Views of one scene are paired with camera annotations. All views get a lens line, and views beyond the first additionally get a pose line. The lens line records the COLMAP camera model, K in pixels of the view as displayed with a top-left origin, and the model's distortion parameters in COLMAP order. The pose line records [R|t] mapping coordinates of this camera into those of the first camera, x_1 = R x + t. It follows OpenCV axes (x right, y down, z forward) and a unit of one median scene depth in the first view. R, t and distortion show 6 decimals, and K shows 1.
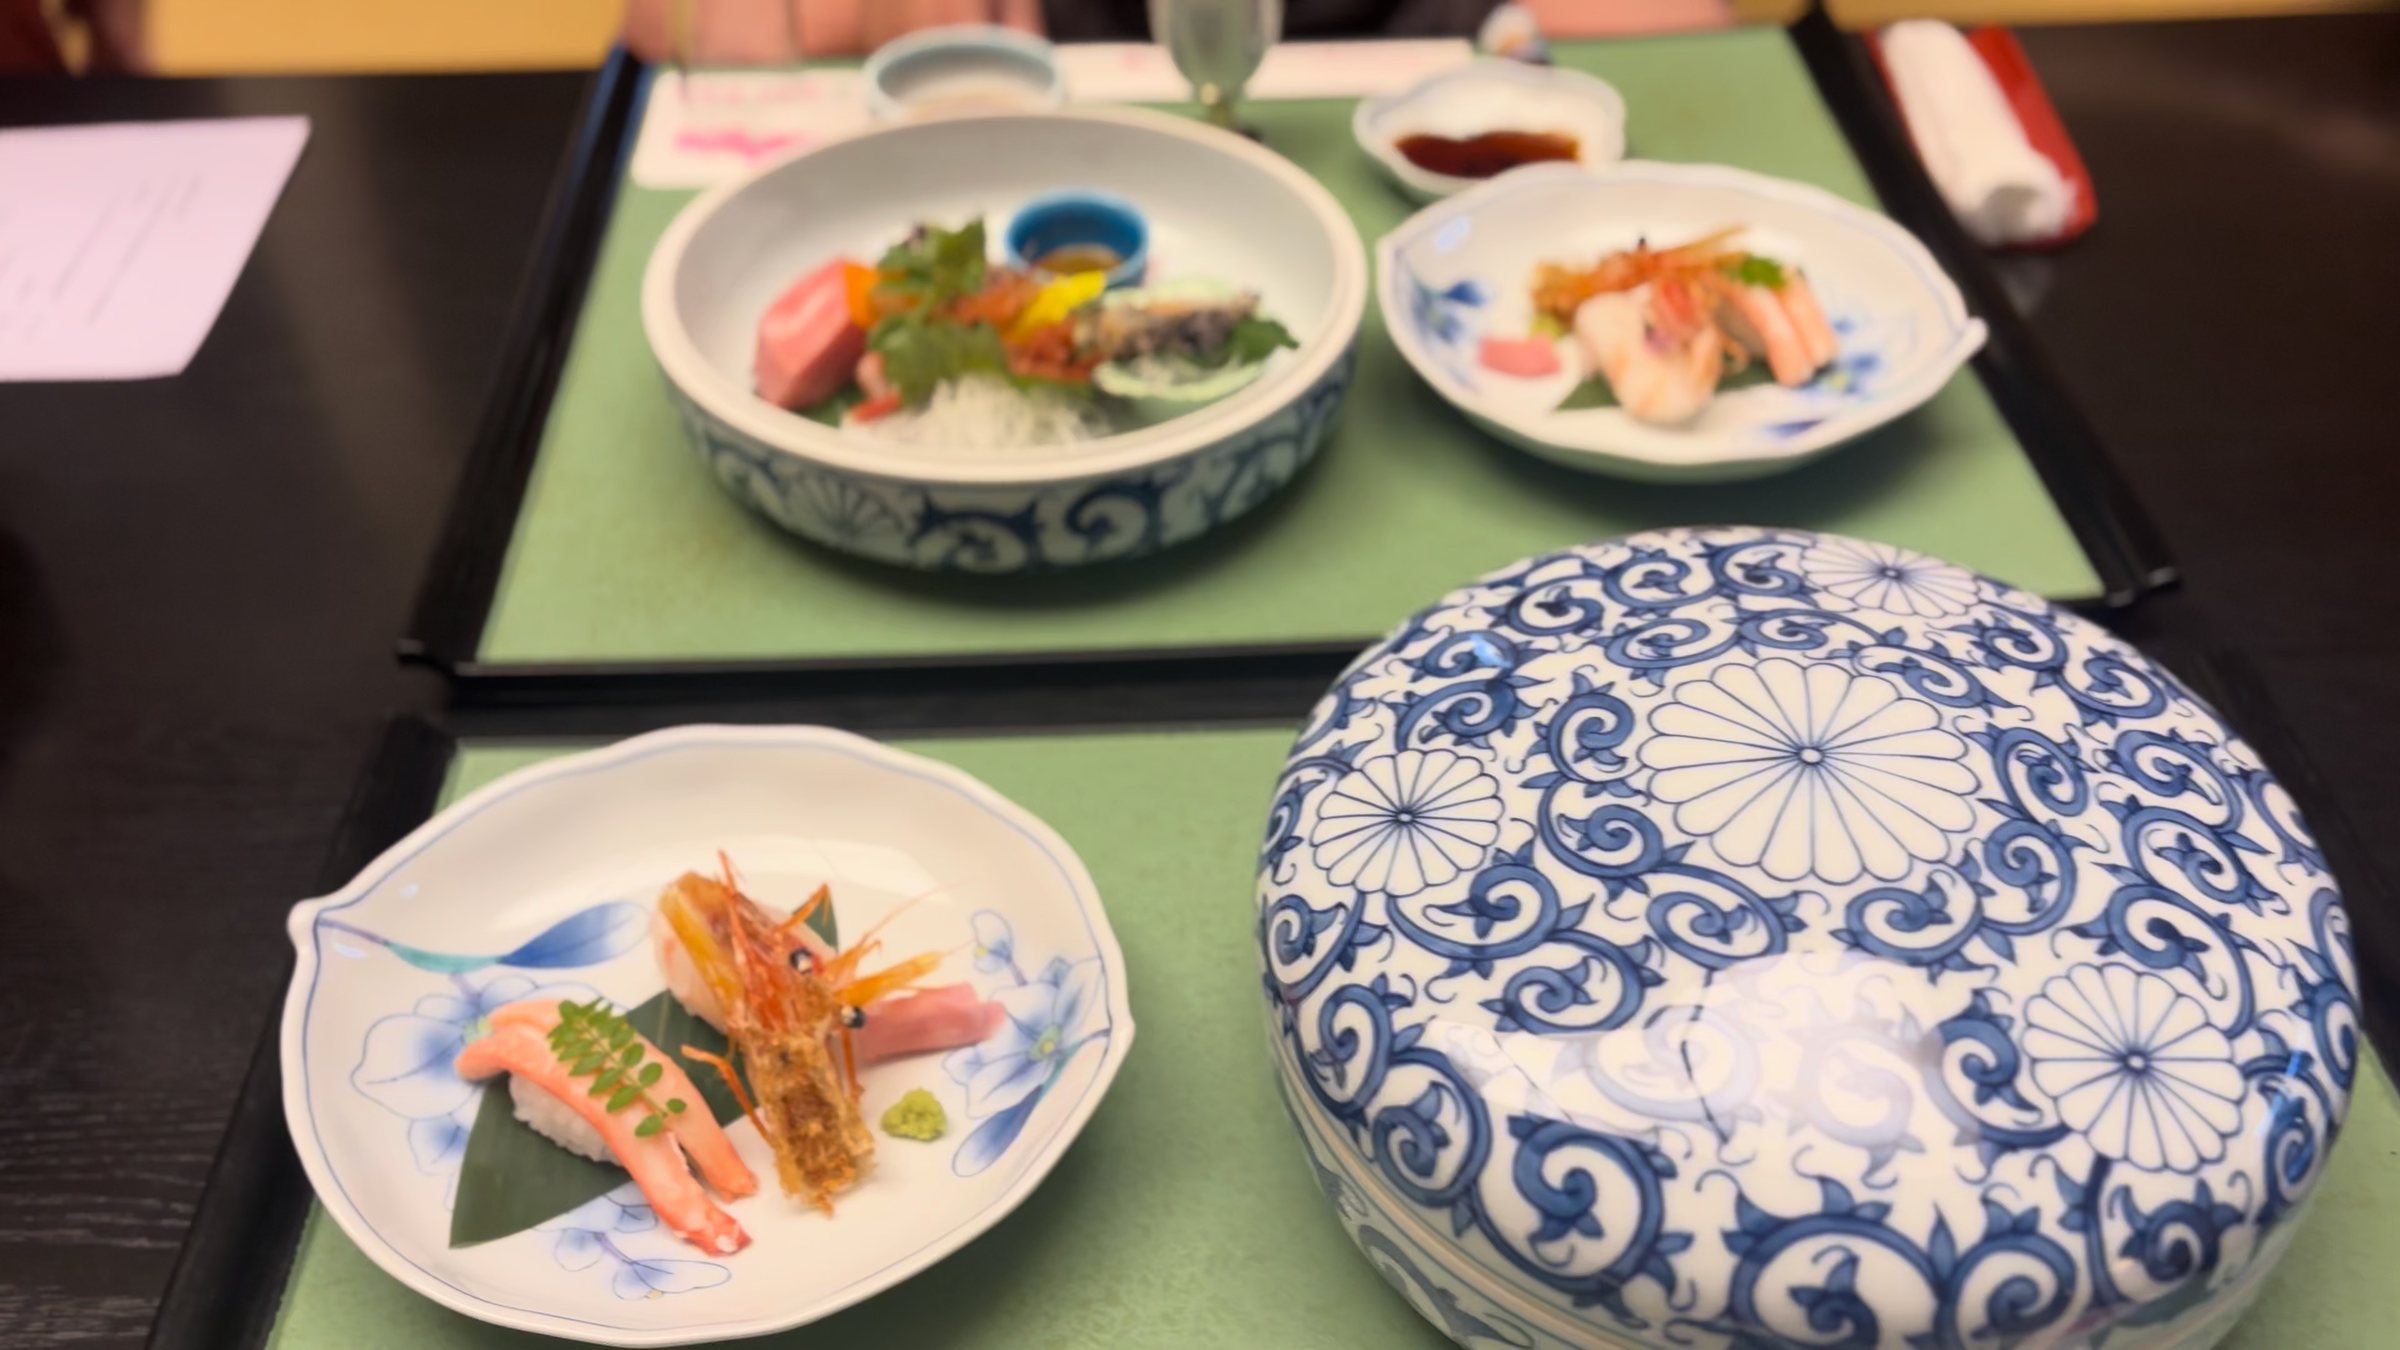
lens RADIAL K [[2064.6, 0, 1200.7], [0, 2064.6, 640.9], [0, 0, 1]] dist [0.050034, -0.226871]
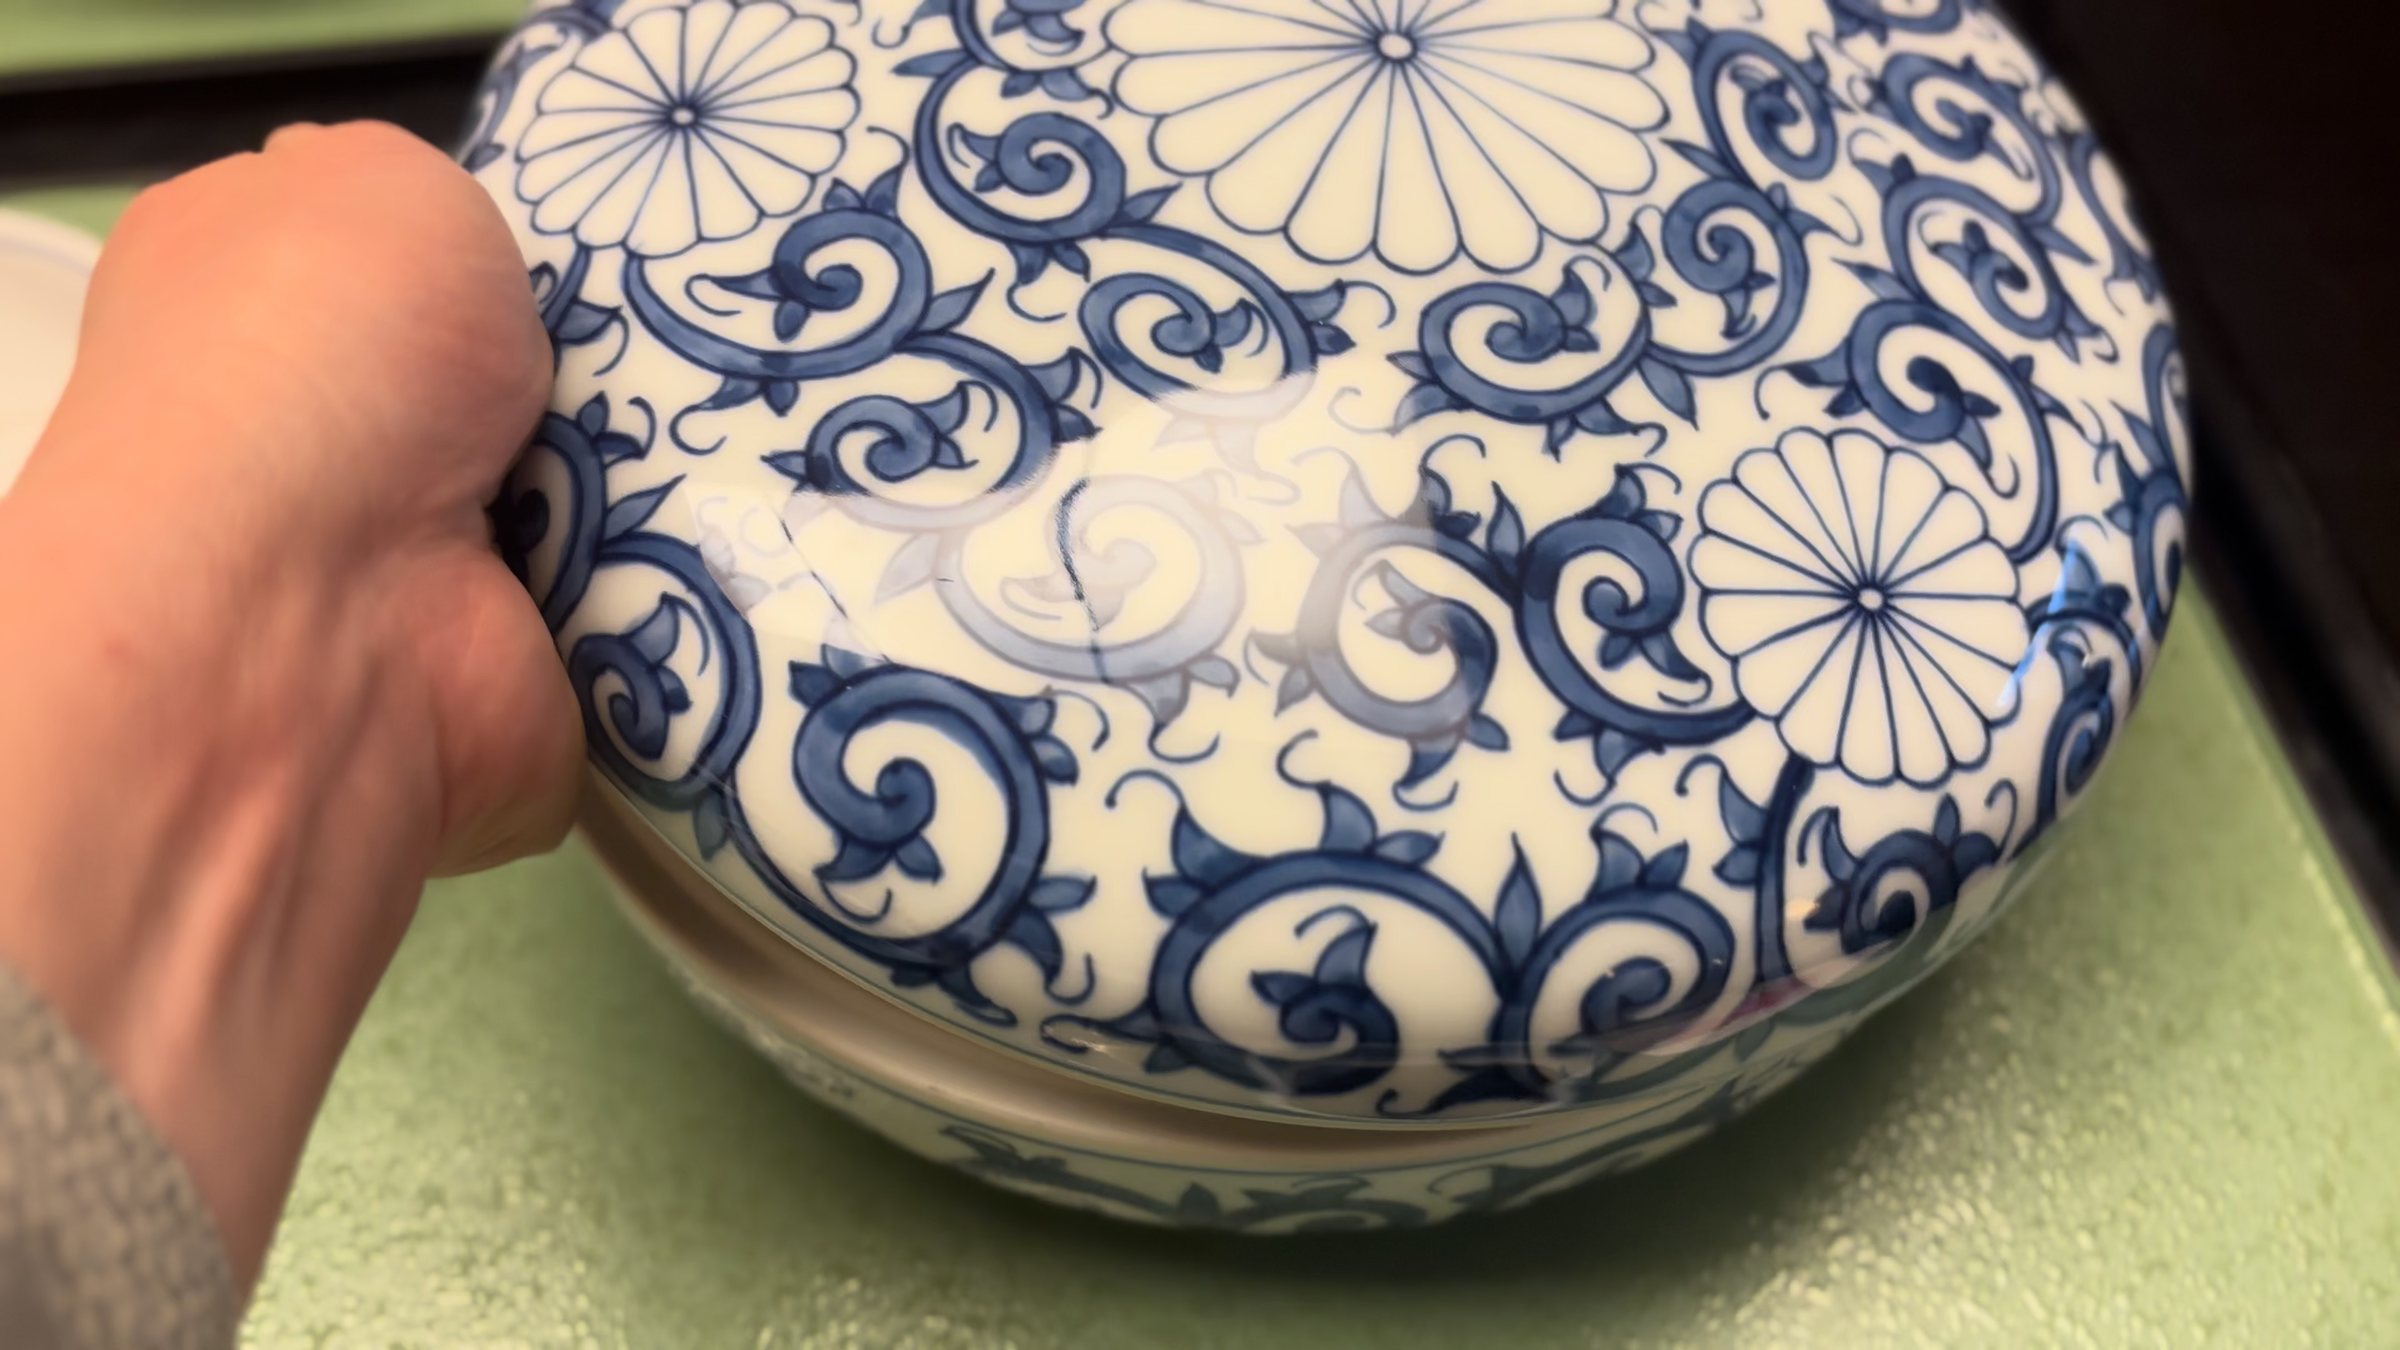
lens RADIAL K [[2064.6, 0, 1200.7], [0, 2064.6, 640.9], [0, 0, 1]] dist [0.050034, -0.226871]
pose [[0.985095, 0.019645, 0.170886, 0.156031], [-0.068516, 0.956058, 0.285059, 0.056641], [-0.157777, -0.292518, 0.943154, 0.446573]]
